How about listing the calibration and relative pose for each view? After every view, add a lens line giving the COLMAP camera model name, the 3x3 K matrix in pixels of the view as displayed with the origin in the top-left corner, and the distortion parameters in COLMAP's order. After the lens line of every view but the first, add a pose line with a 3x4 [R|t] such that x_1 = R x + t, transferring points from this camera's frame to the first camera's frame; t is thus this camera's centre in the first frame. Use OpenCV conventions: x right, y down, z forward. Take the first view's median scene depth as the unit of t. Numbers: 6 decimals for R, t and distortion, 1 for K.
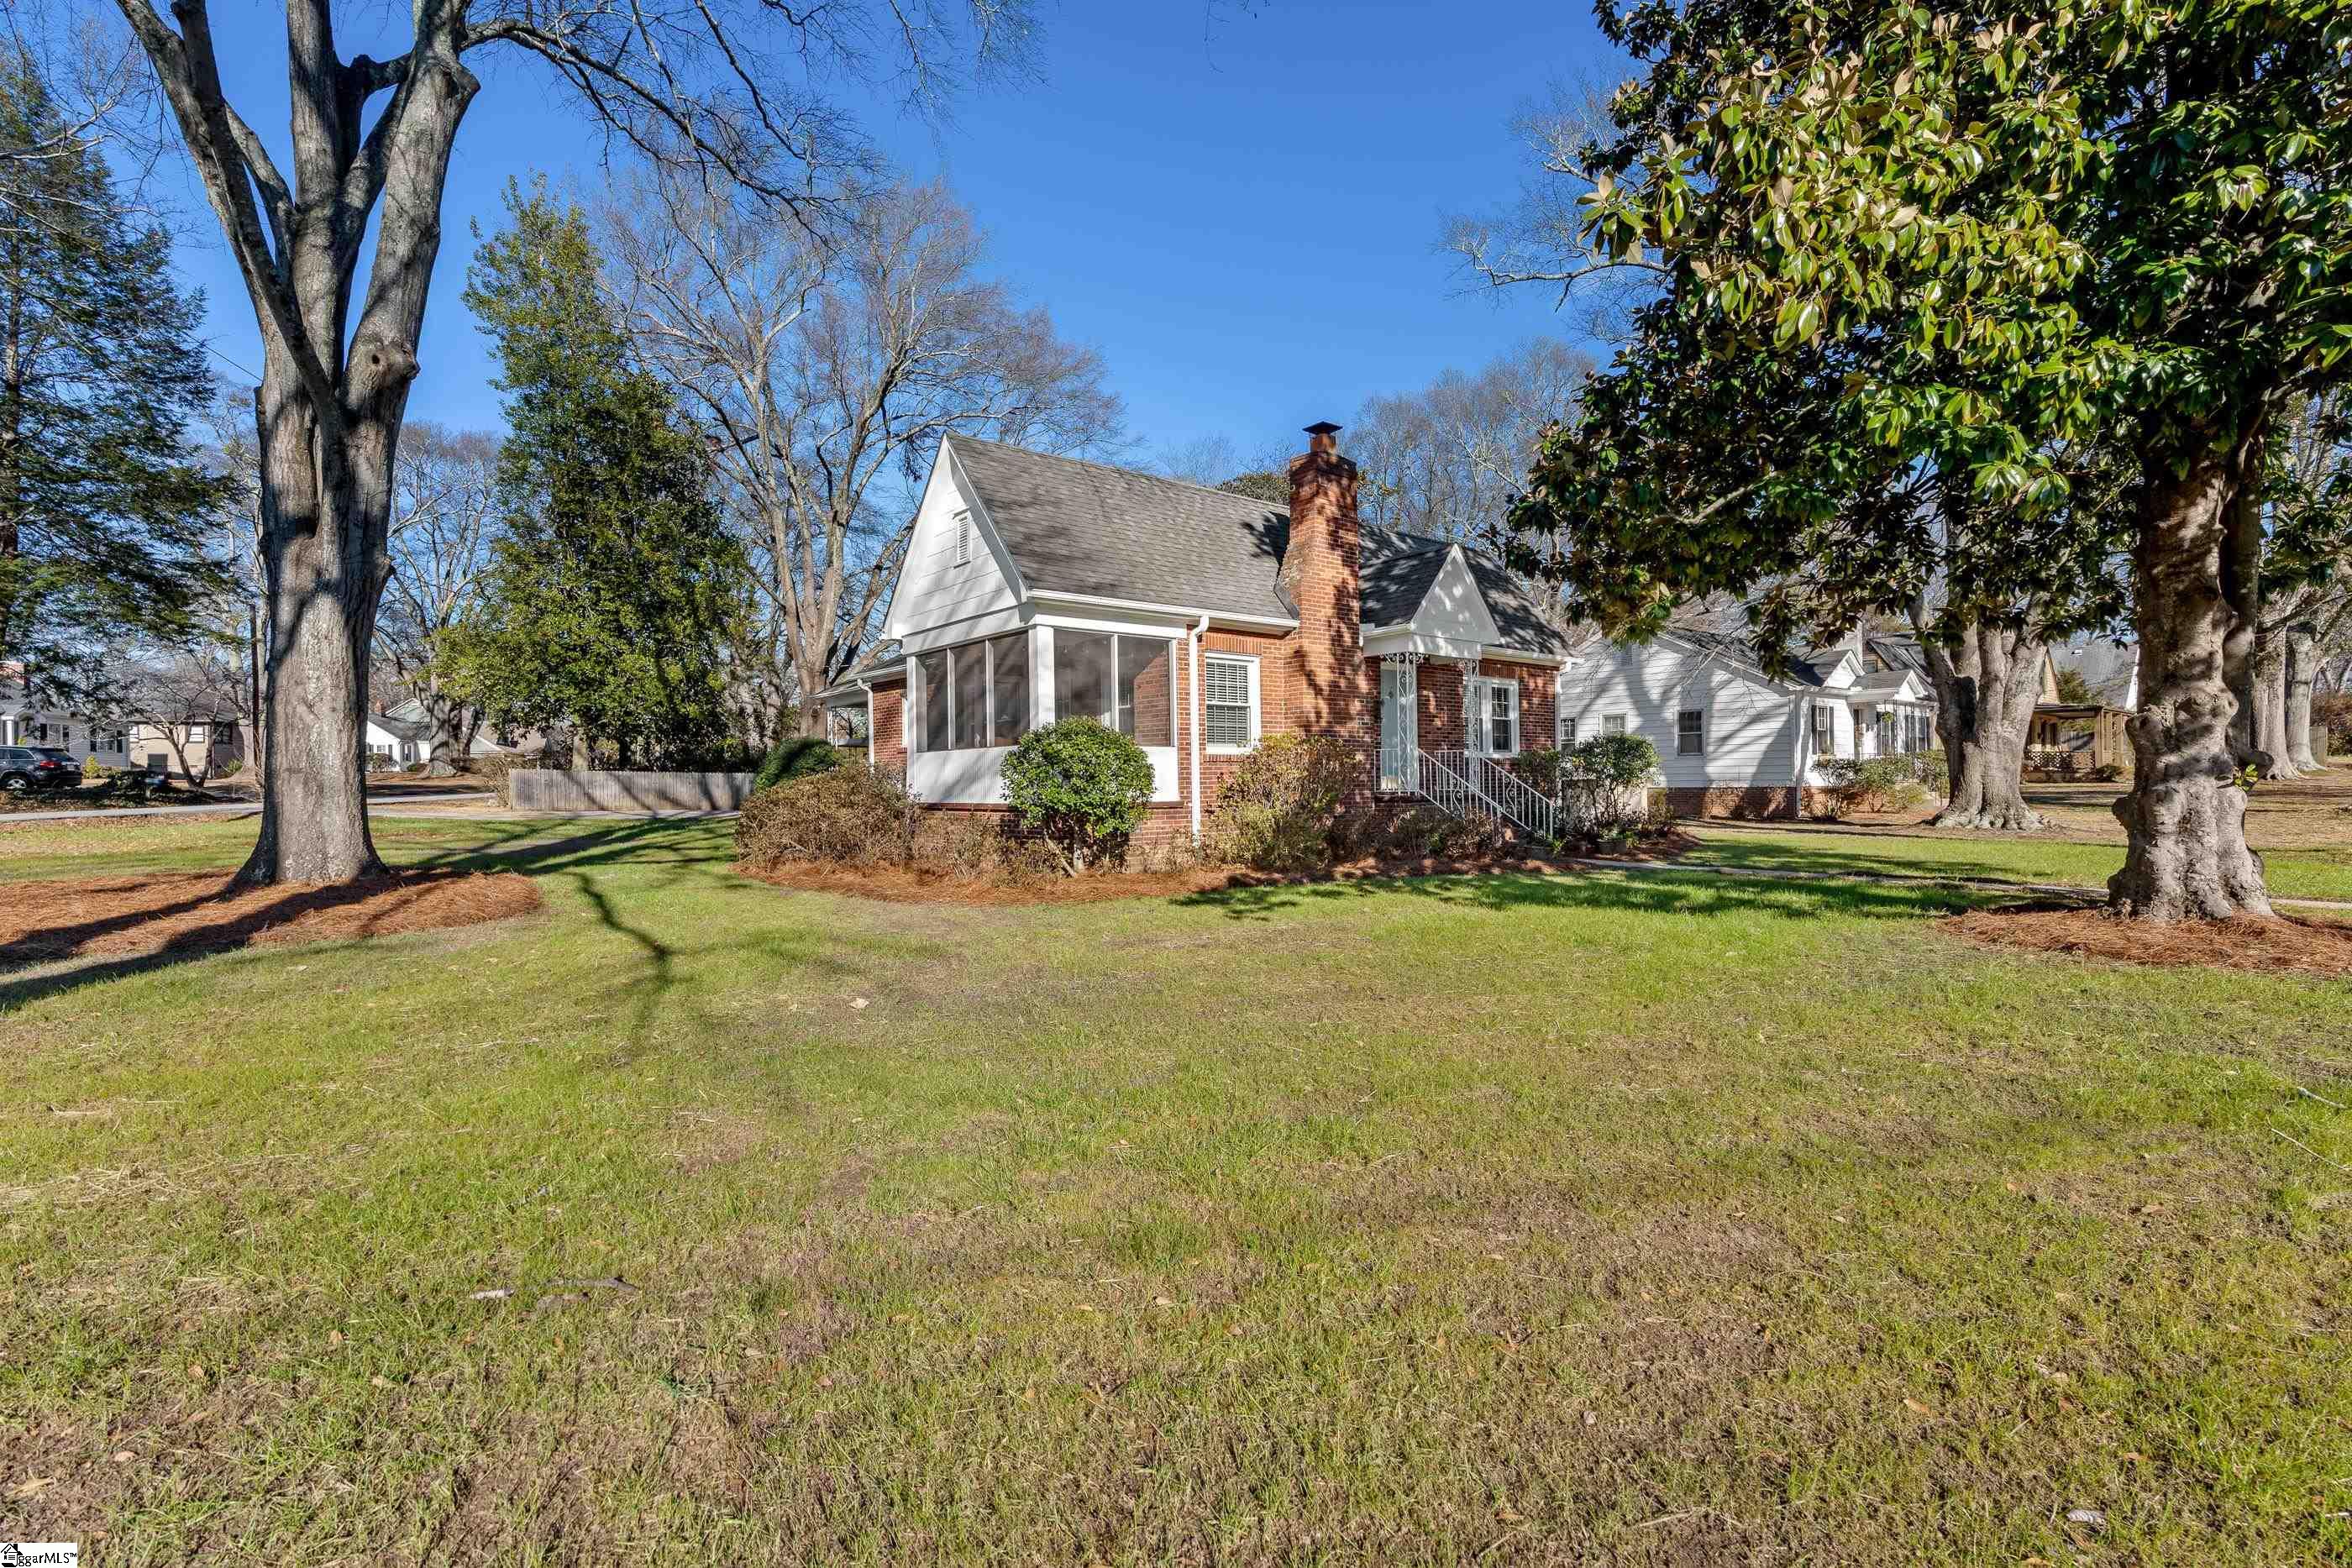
lens RADIAL K [[1067.9, 0, 1173.3], [0, 1067.9, 783.3], [0, 0, 1]] dist [-0.000643, -0.000131]
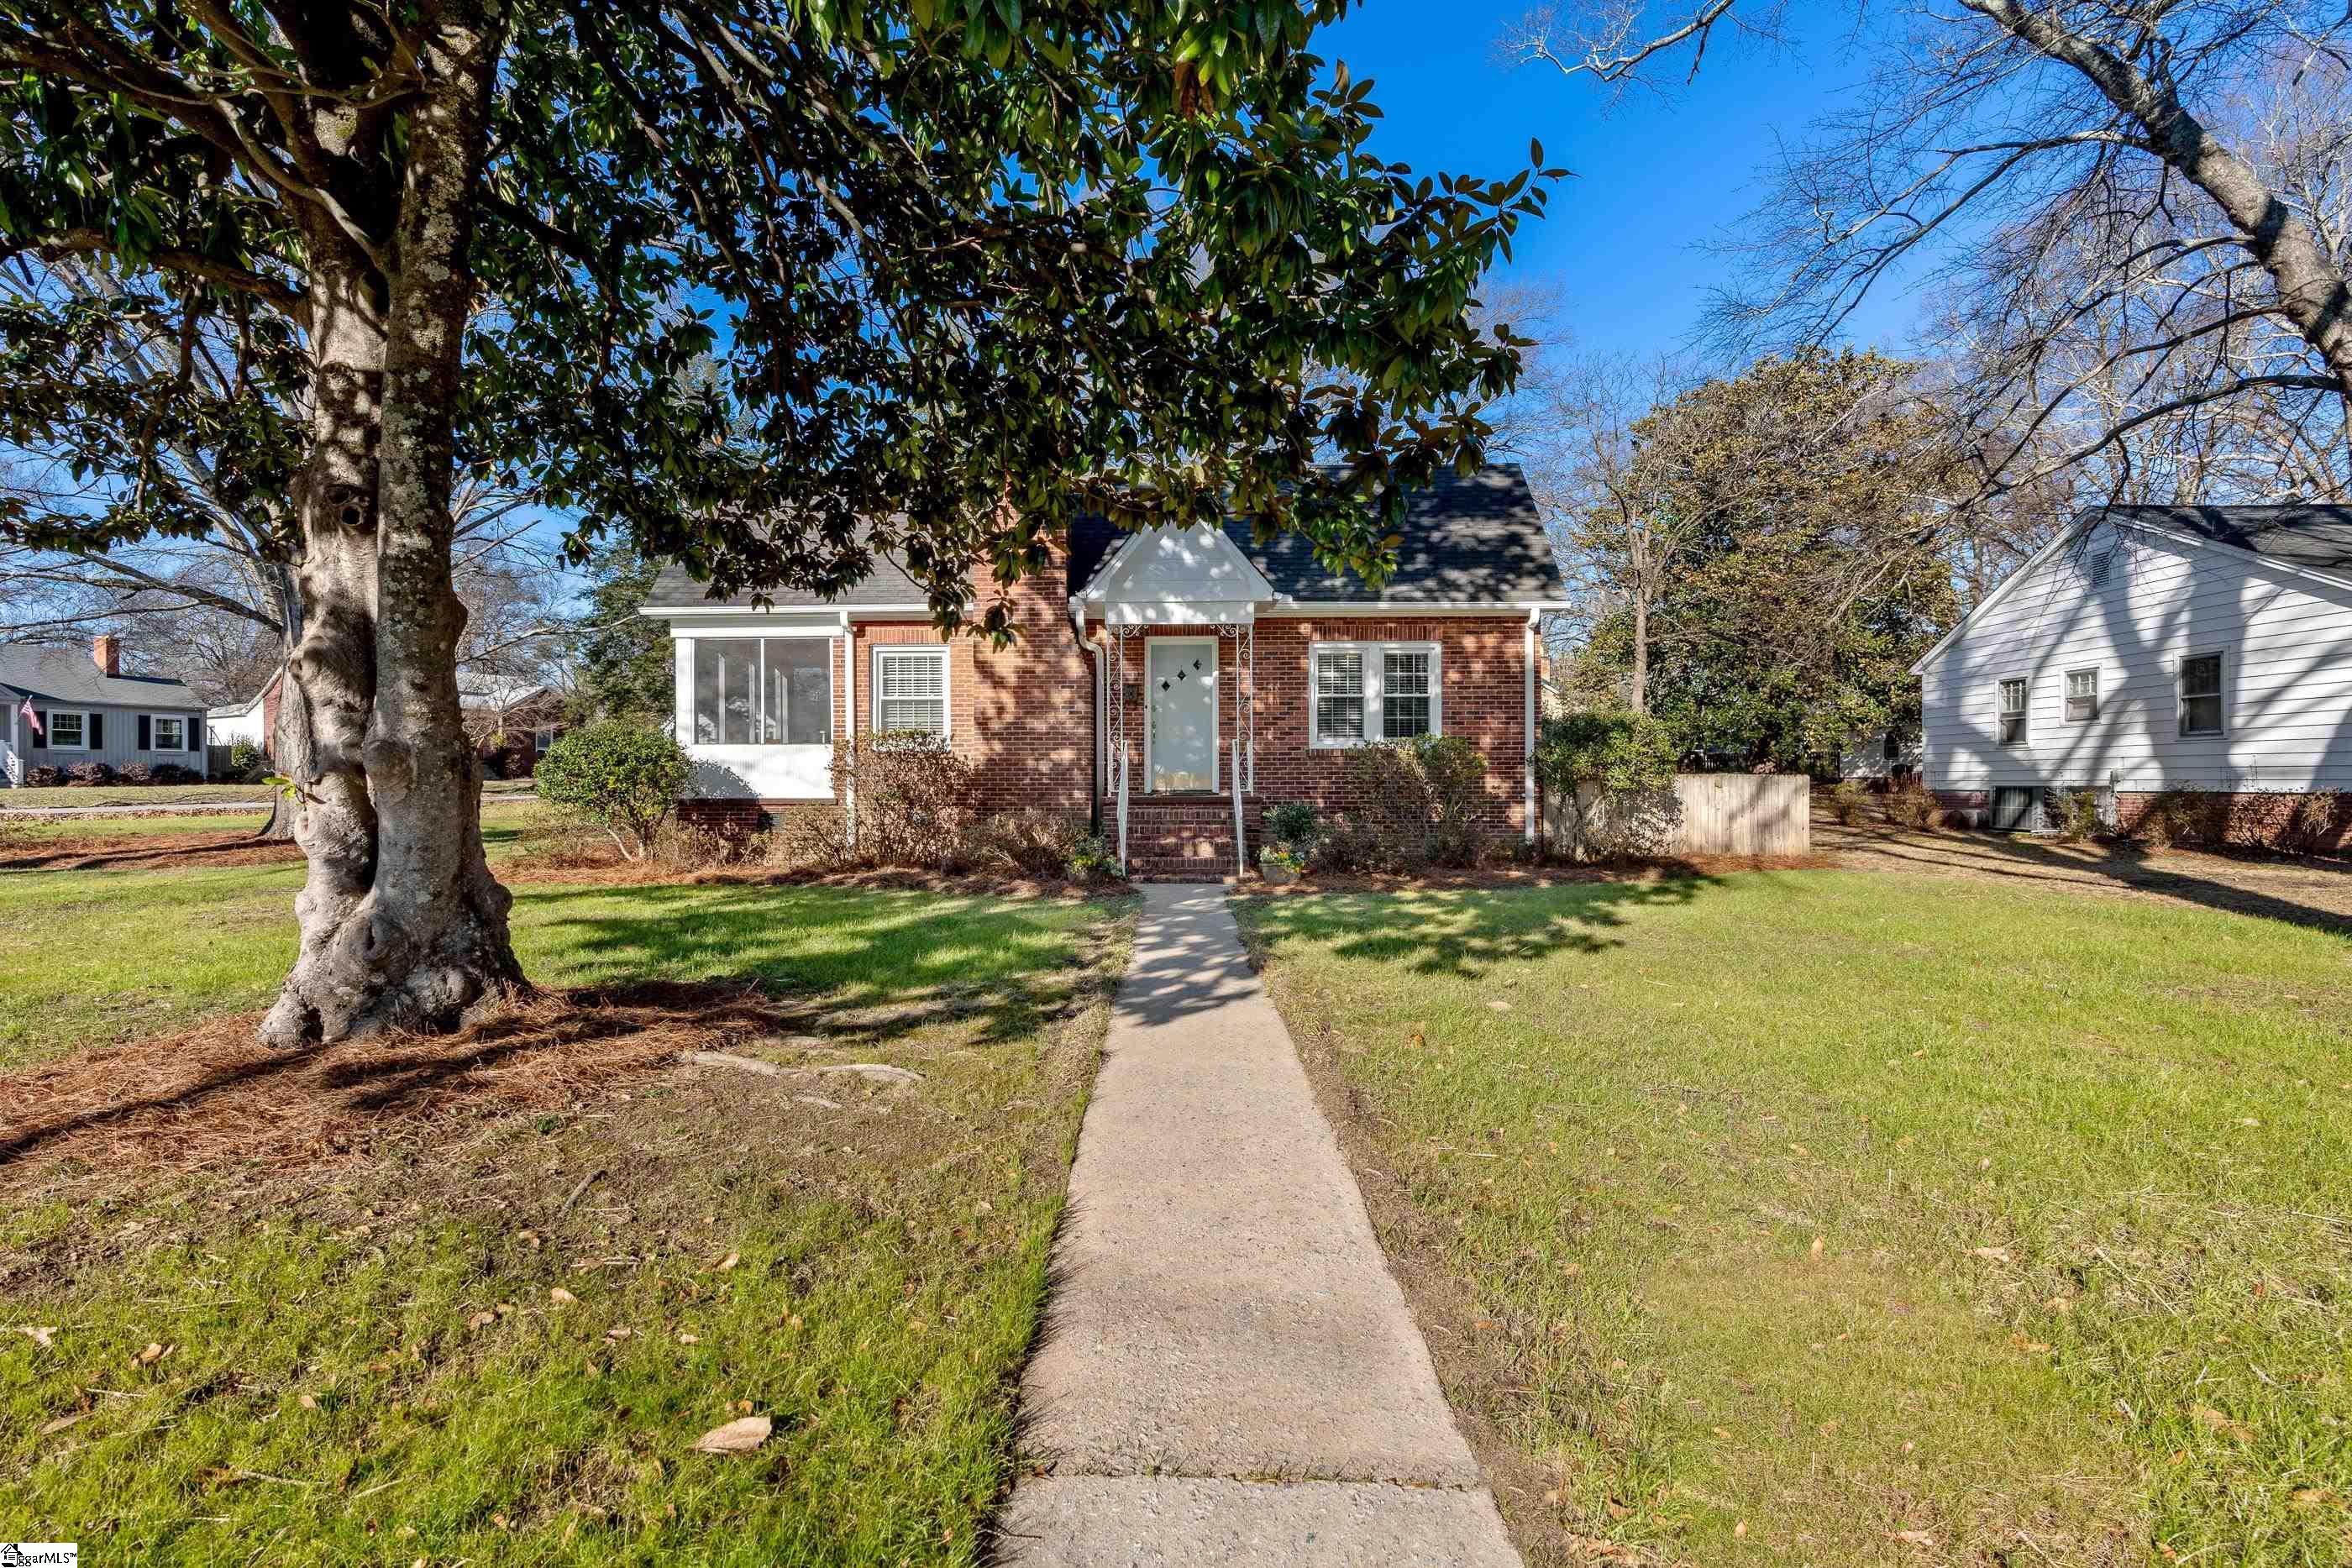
lens RADIAL K [[1067.9, 0, 1173.3], [0, 1067.9, 783.3], [0, 0, 1]] dist [-0.000643, -0.000131]
pose [[0.778054, 0.005292, -0.628175, 0.646317], [0.001240, 0.999950, 0.009960, -0.008675], [0.628196, -0.008528, 0.778008, 0.330570]]
